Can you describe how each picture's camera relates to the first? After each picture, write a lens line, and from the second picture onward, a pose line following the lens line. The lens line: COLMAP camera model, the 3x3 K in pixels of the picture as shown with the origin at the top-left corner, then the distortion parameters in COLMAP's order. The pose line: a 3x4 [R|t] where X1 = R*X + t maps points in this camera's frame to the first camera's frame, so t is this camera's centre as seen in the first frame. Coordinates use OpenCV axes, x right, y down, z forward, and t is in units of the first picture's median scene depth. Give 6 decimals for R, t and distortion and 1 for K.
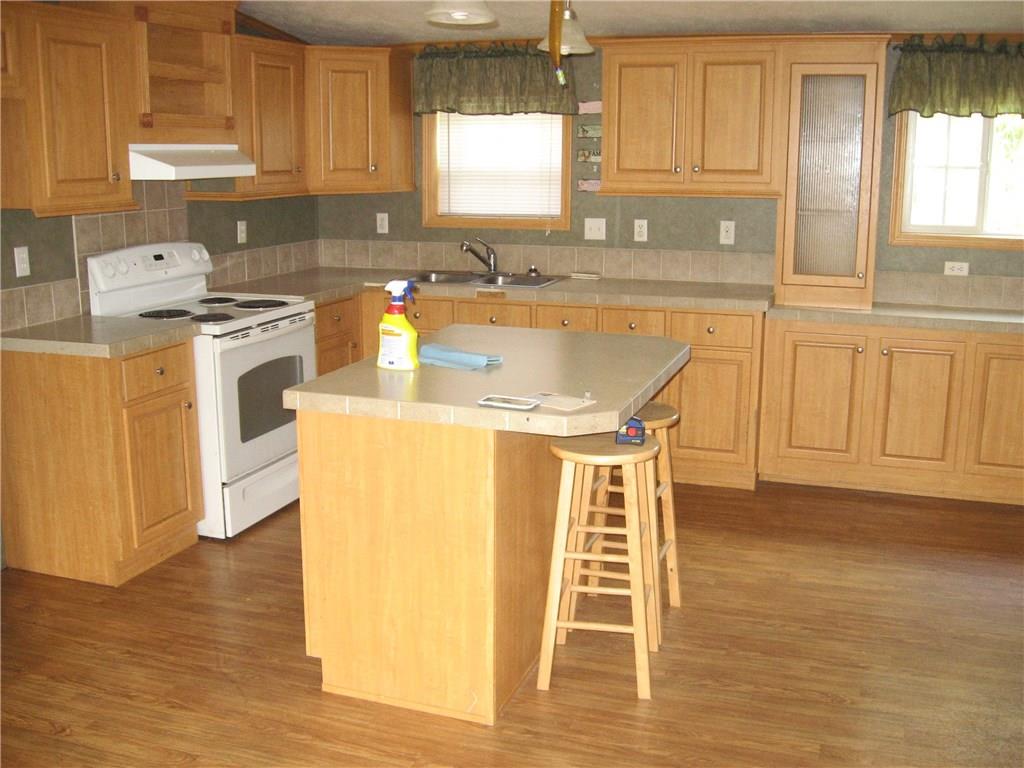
lens RADIAL K [[1109.9, 0, 515.5], [0, 1109.9, 383.4], [0, 0, 1]] dist [-0.090912, 0.000000]
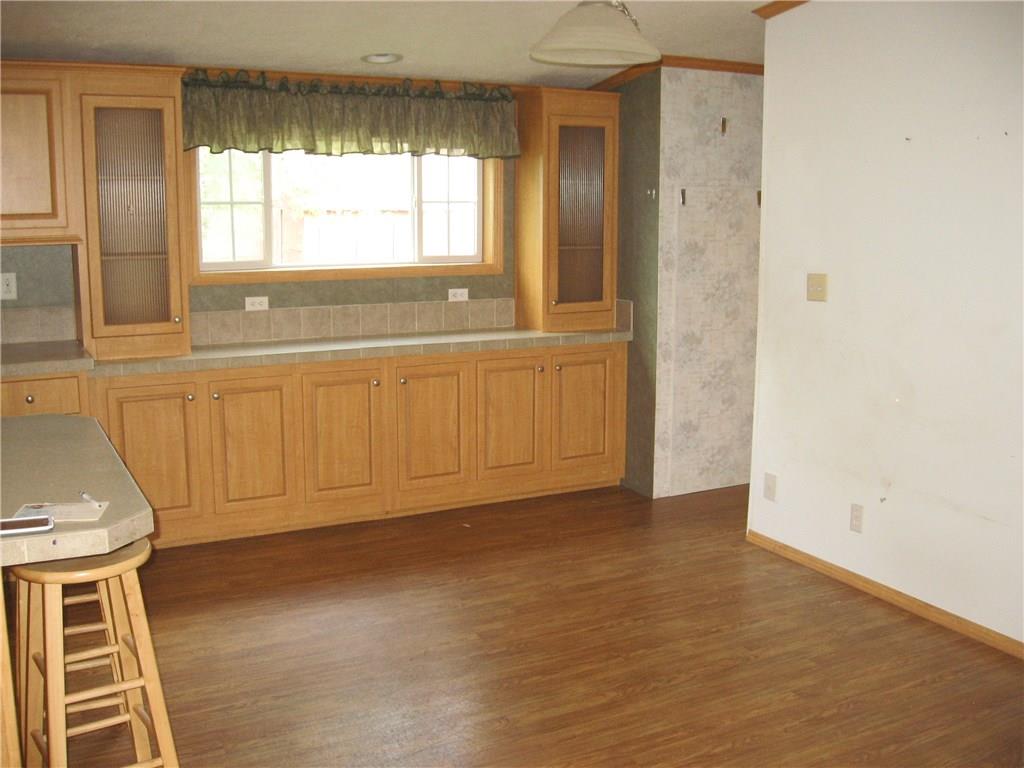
lens RADIAL K [[1109.9, 0, 513.1], [0, 1109.9, 384.9], [0, 0, 1]] dist [-0.090912, 0.000000]
pose [[0.673626, -0.130352, 0.727486, -0.191272], [0.152233, 0.987688, 0.036013, -0.033492], [-0.723224, 0.086488, 0.685176, 0.148510]]
